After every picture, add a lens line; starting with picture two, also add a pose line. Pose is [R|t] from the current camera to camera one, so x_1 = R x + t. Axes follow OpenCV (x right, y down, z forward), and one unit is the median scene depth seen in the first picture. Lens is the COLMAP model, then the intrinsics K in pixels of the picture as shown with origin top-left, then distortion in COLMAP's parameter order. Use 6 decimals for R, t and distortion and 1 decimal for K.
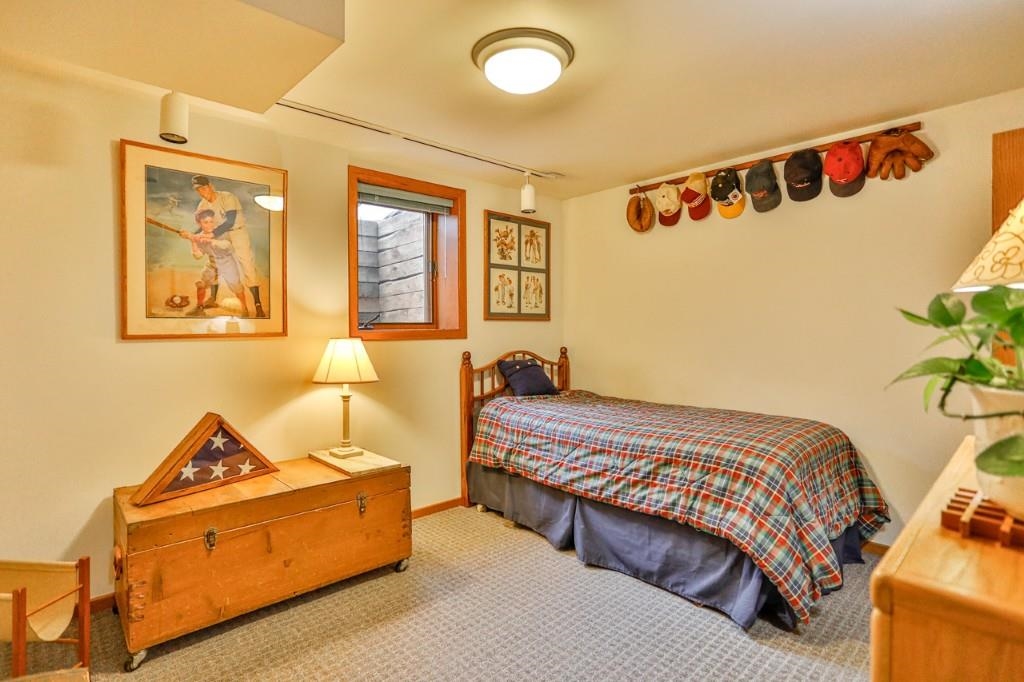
lens RADIAL K [[520.3, 0, 494.5], [0, 520.3, 336.9], [0, 0, 1]] dist [-0.068171, 0.046461]
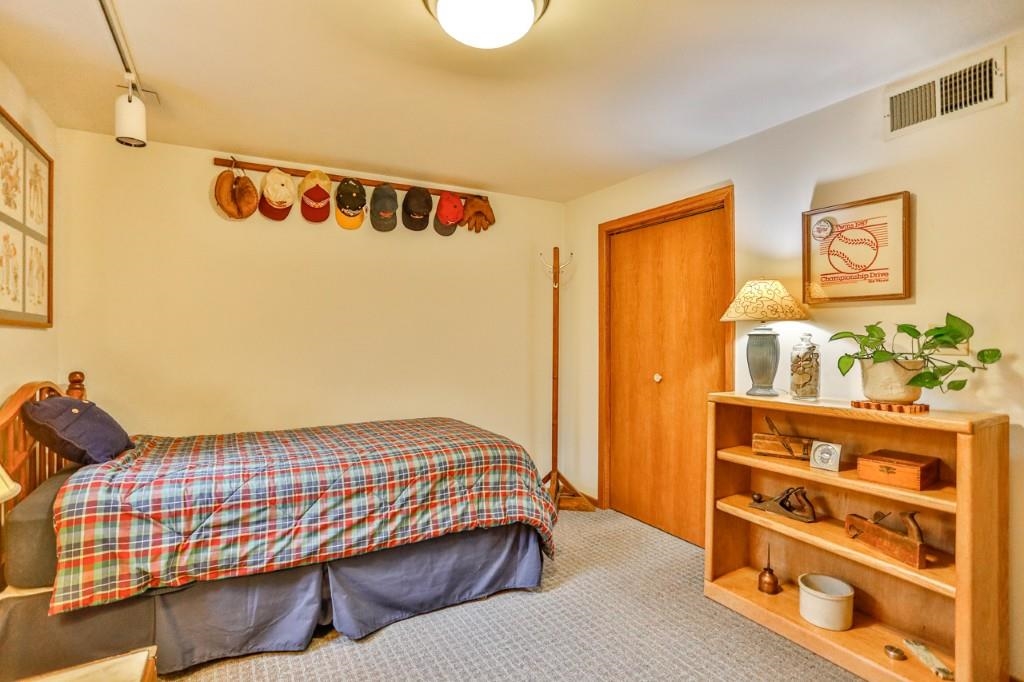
lens RADIAL K [[520.3, 0, 494.5], [0, 520.3, 336.9], [0, 0, 1]] dist [-0.068171, 0.046461]
pose [[0.204374, 0.004357, 0.978883, -0.539890], [0.016609, 0.999831, -0.007918, -0.012266], [-0.978752, 0.017876, 0.204267, 0.618824]]
